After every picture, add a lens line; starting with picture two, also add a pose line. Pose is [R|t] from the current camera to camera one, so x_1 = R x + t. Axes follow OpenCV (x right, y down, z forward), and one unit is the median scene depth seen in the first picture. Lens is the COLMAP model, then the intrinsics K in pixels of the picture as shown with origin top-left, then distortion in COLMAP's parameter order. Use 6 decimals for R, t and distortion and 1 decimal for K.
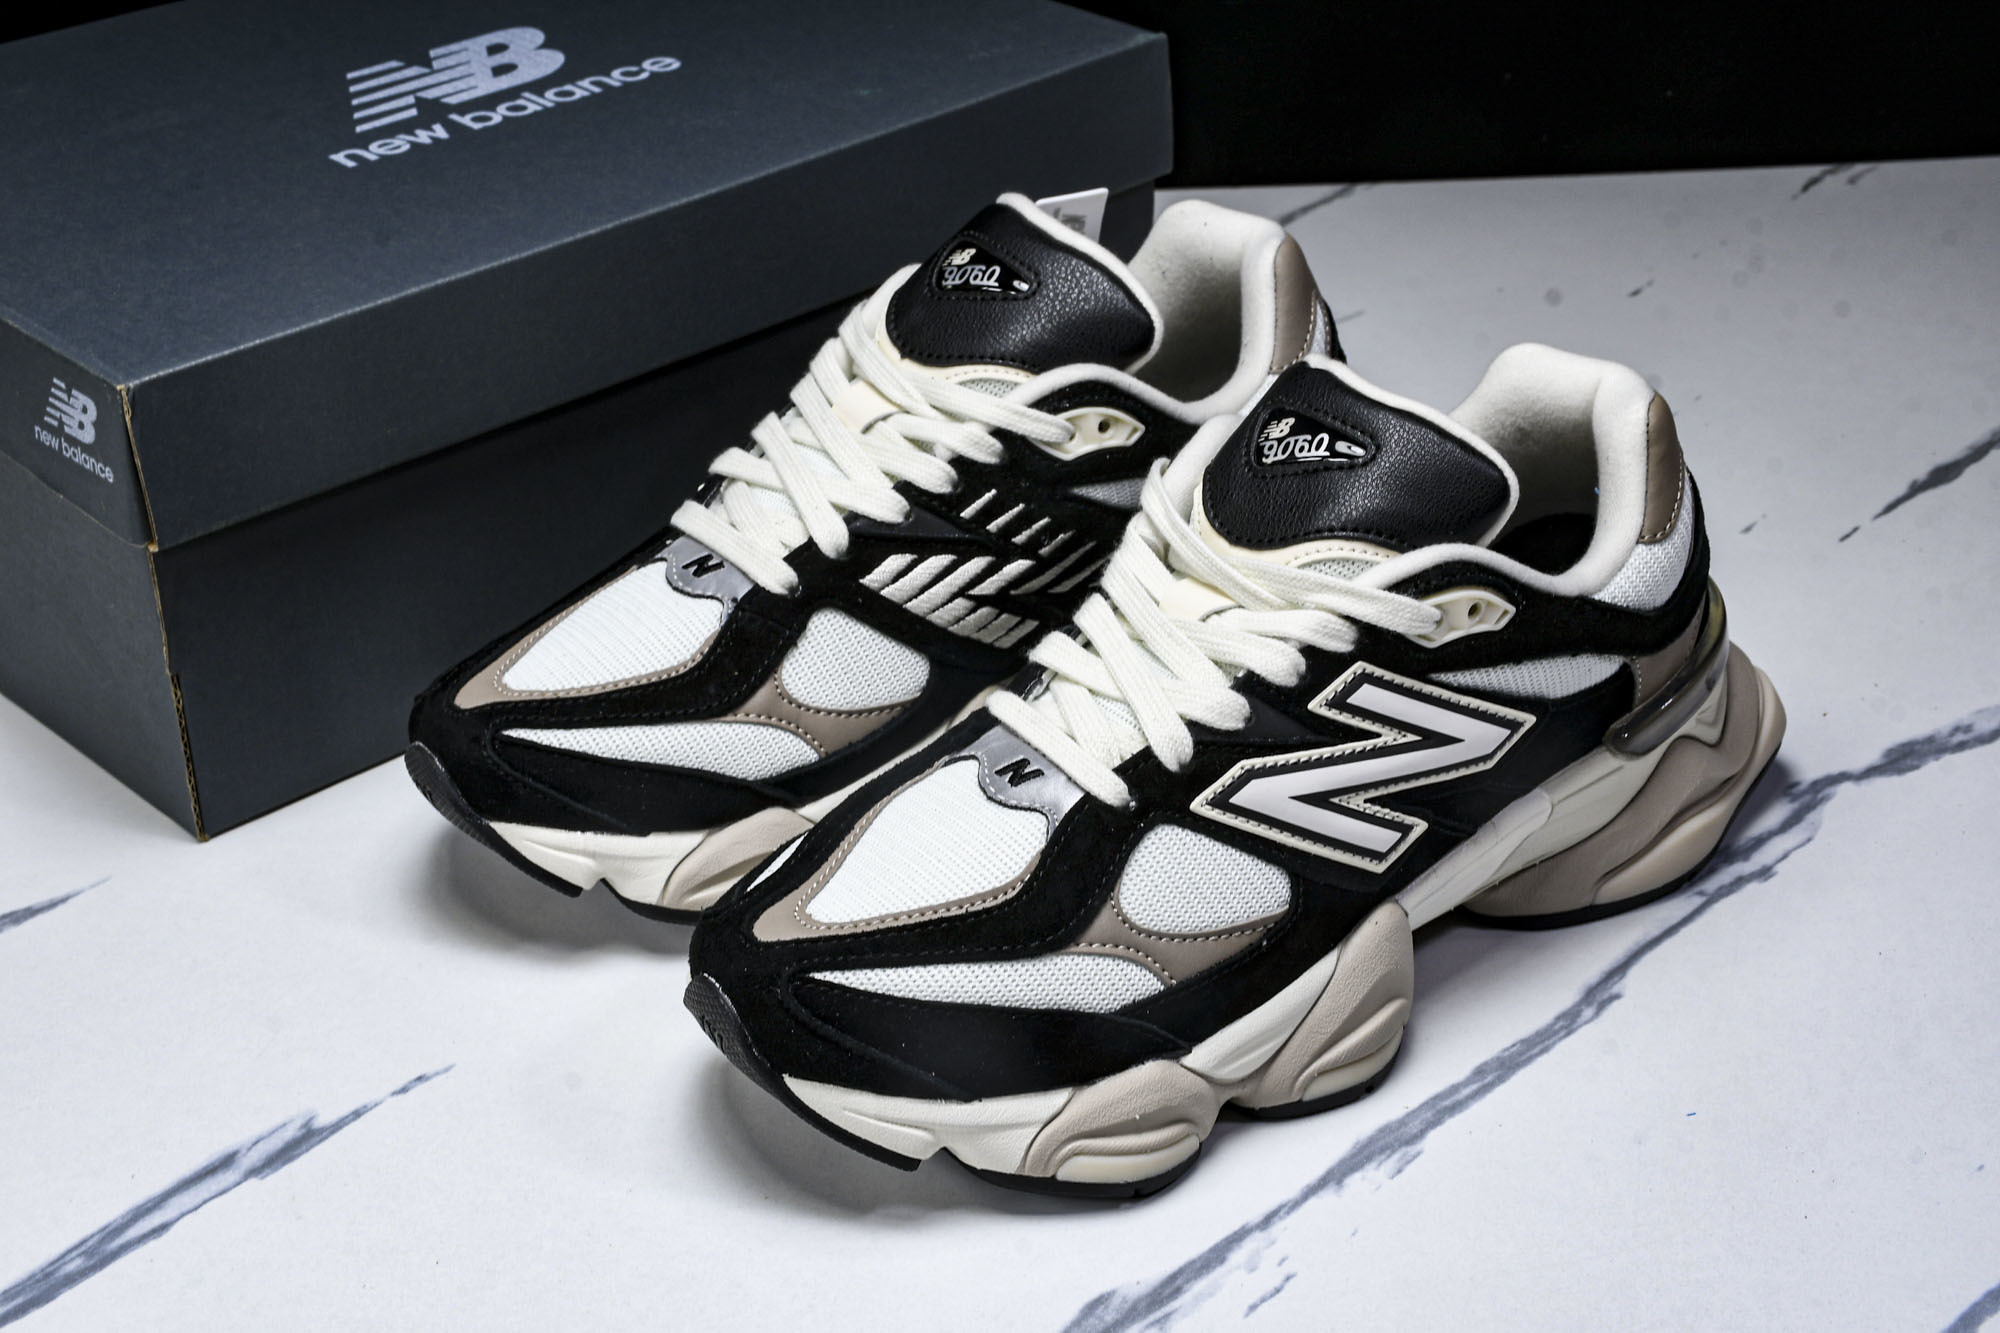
lens RADIAL K [[3140.1, 0, 985.2], [0, 3140.1, 663.7], [0, 0, 1]] dist [0.147570, 0.000000]
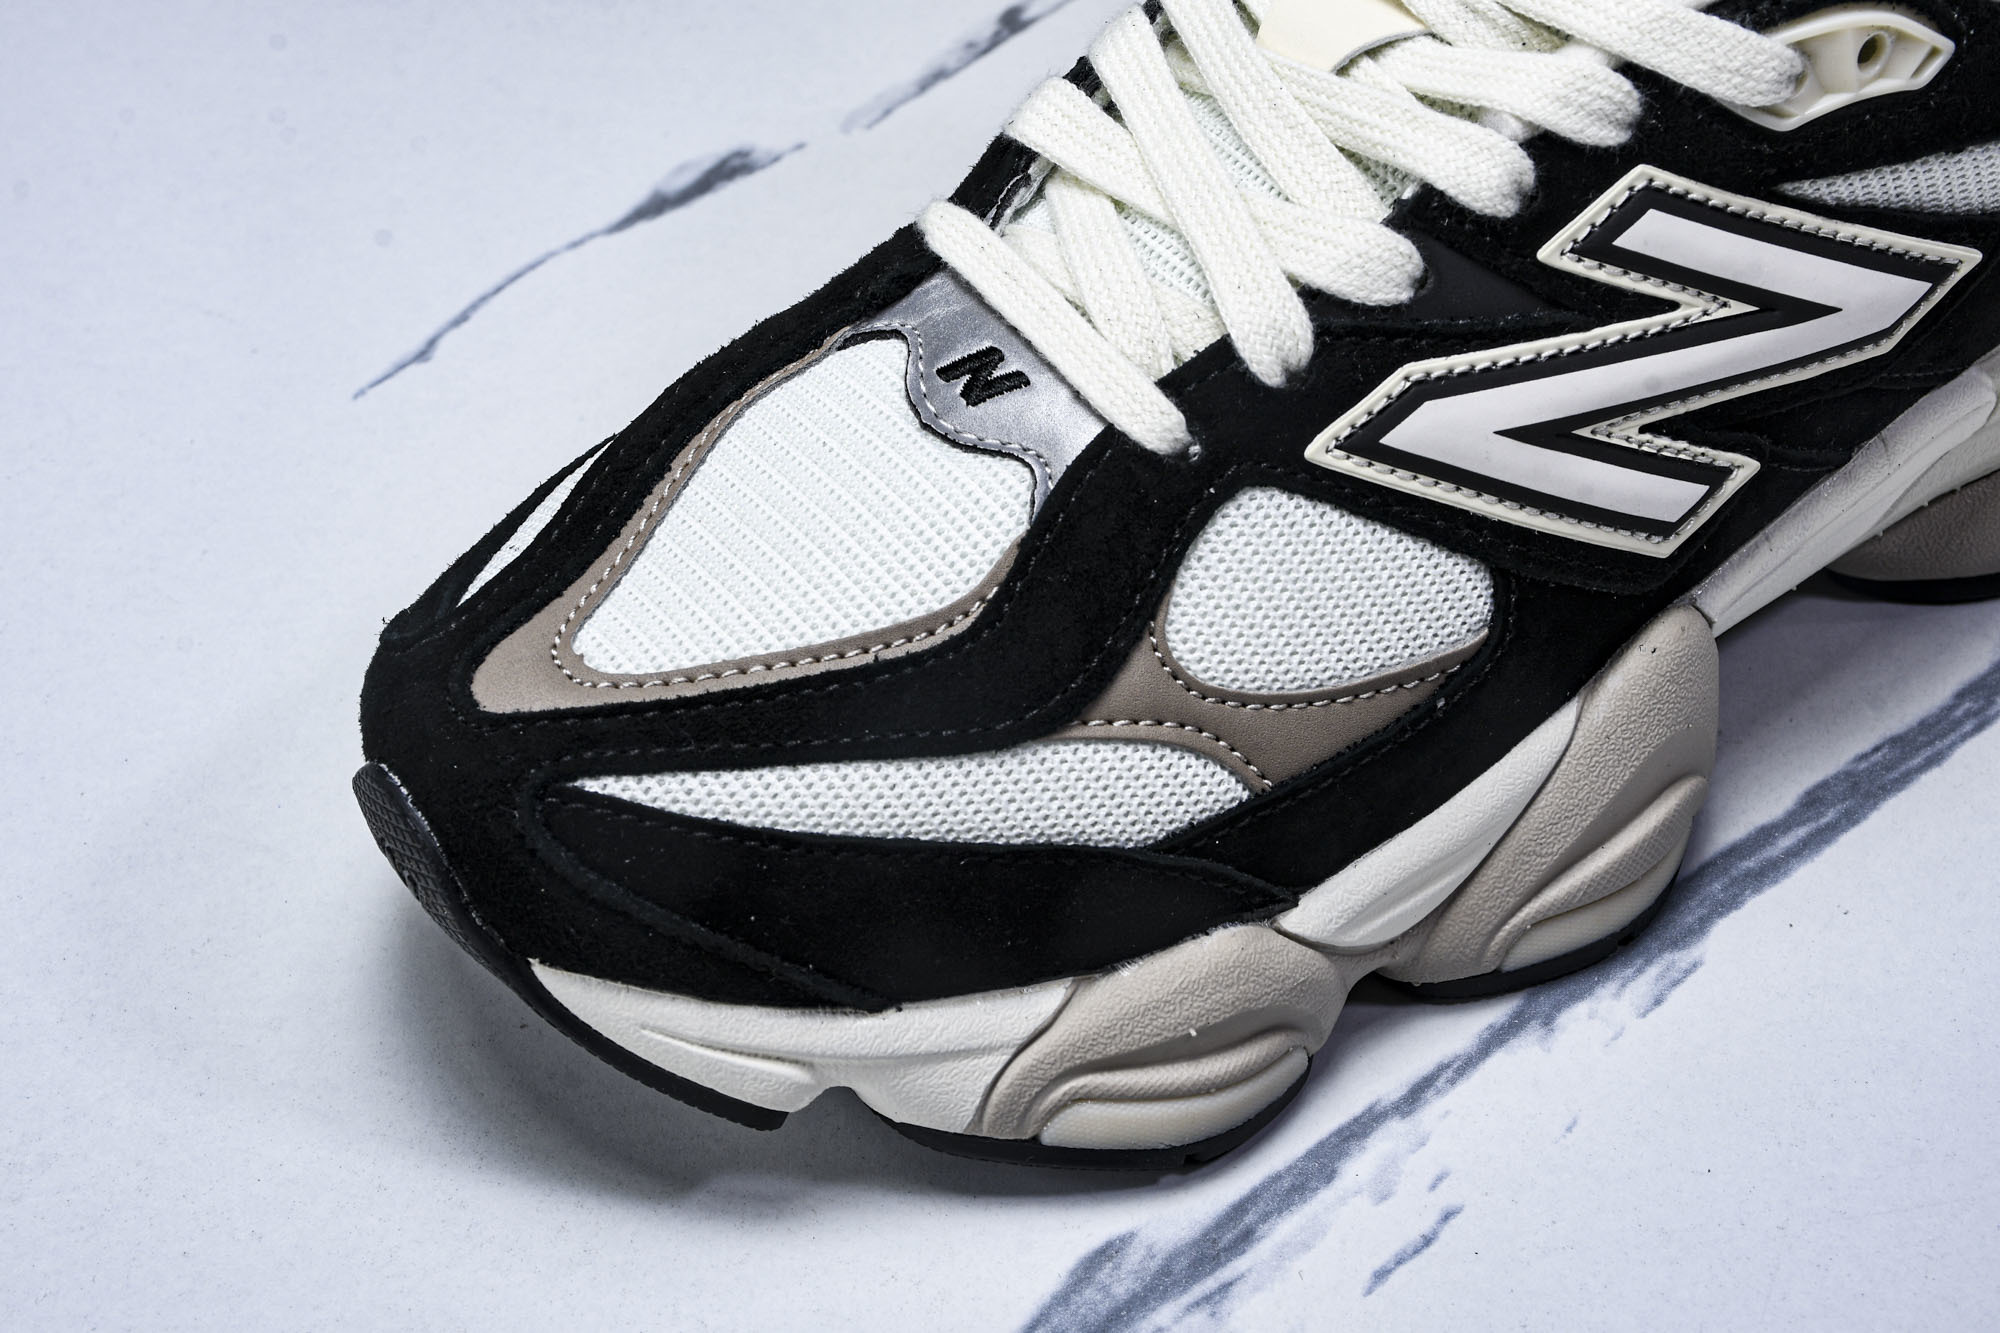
lens RADIAL K [[4333.4, 0, 959.5], [0, 4333.4, 600.6], [0, 0, 1]] dist [0.417918, 0.000000]
pose [[0.999937, 0.006413, -0.009159, 0.014190], [-0.004522, 0.981125, 0.193322, -0.068482], [0.010226, -0.193269, 0.981093, 0.278199]]
